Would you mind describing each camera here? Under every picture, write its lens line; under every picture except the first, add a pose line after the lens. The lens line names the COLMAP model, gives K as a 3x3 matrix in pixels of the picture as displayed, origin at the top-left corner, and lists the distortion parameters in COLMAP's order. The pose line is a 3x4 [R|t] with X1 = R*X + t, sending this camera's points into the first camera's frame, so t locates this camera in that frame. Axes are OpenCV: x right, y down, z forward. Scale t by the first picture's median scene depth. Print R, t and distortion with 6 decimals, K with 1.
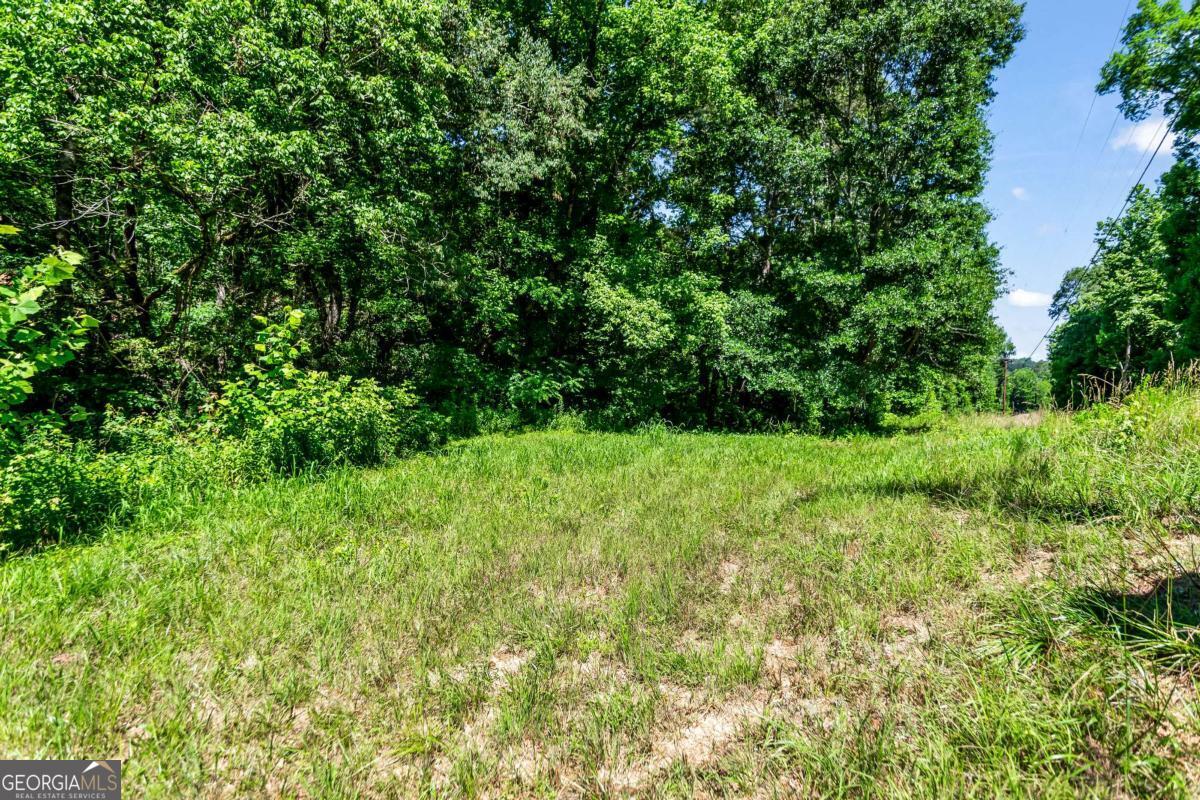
lens RADIAL K [[623.3, 0, 600.2], [0, 623.3, 406.1], [0, 0, 1]] dist [-0.003697, 0.000664]
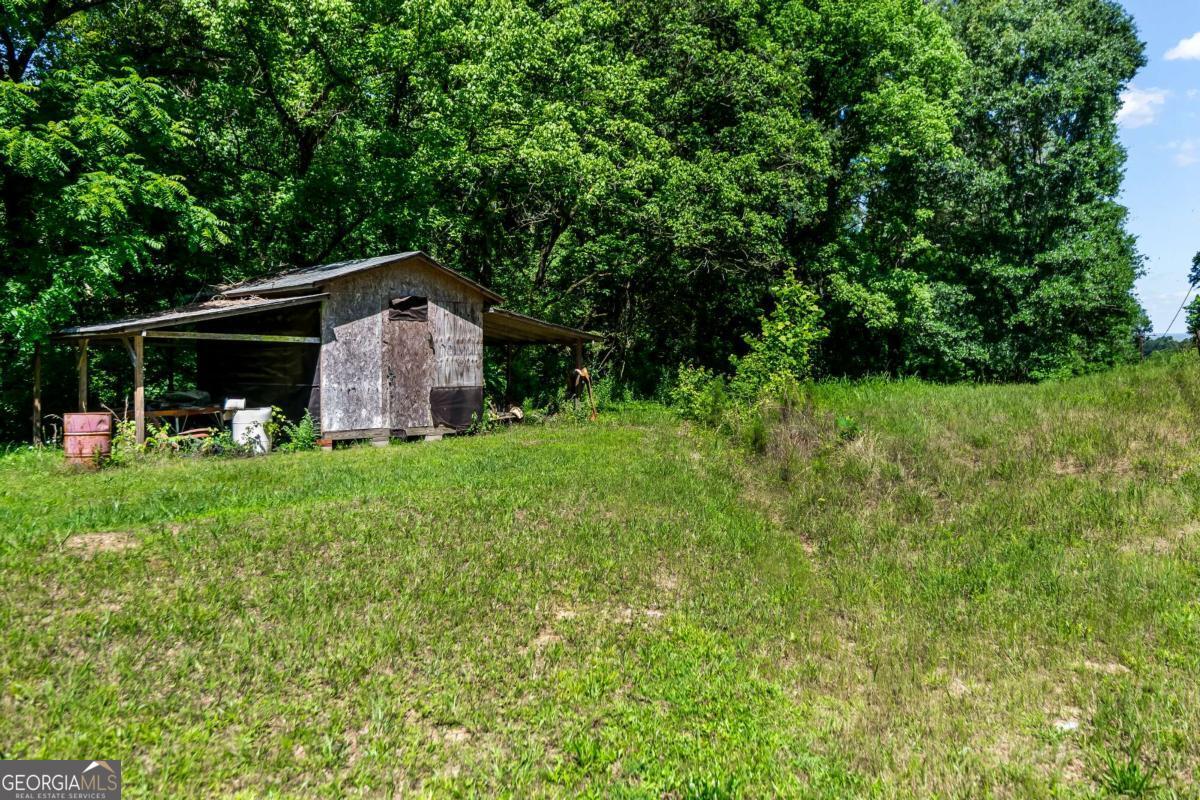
lens RADIAL K [[869.7, 0, 599.6], [0, 869.7, 393.7], [0, 0, 1]] dist [0.002576, 0.000975]
pose [[0.999030, -0.038903, 0.020633, -0.544135], [0.039649, 0.998526, -0.037069, 0.086750], [-0.019160, 0.037851, 0.999100, -0.805067]]
